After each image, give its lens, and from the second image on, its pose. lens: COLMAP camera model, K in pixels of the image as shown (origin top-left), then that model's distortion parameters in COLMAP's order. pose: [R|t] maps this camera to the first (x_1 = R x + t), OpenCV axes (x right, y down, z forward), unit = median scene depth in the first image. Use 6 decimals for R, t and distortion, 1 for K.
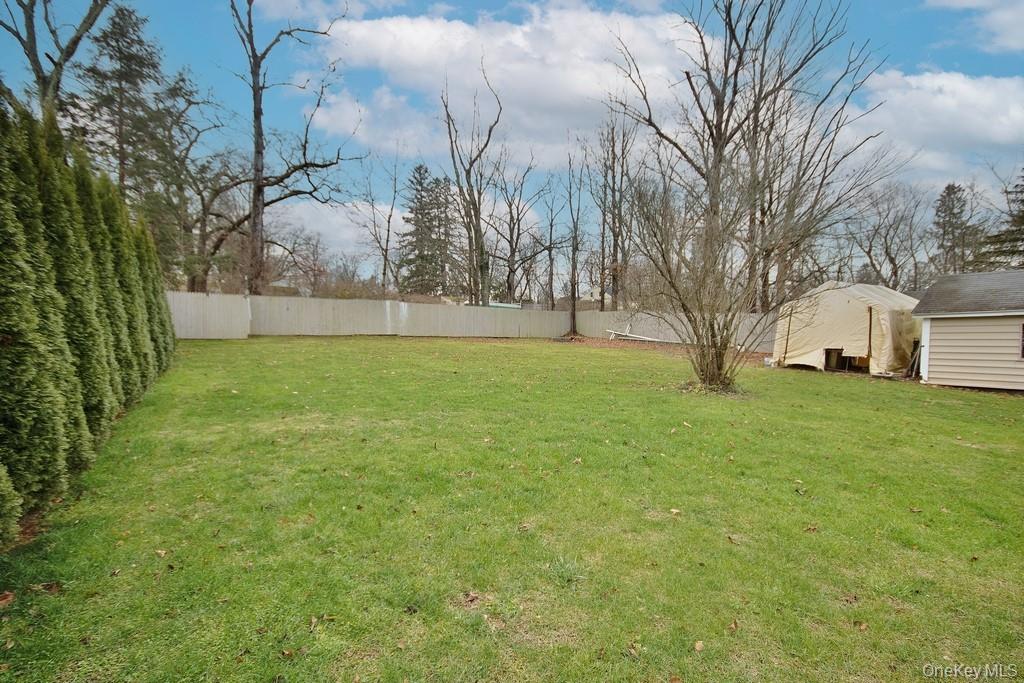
lens RADIAL K [[467.8, 0, 512.7], [0, 467.8, 347.5], [0, 0, 1]] dist [-0.005695, -0.001783]
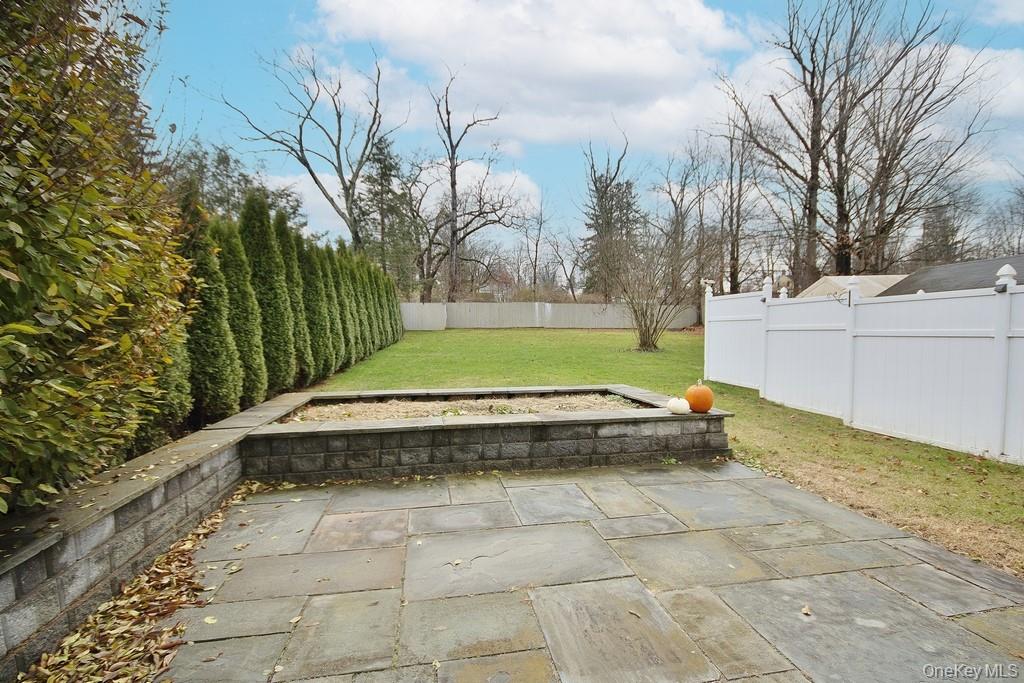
lens RADIAL K [[467.8, 0, 511.7], [0, 467.8, 334.2], [0, 0, 1]] dist [-0.005695, -0.001783]
pose [[0.908386, -0.009602, -0.418022, 0.291966], [0.000926, 0.999780, -0.020953, 0.026880], [0.418131, 0.018647, 0.908195, -0.338499]]
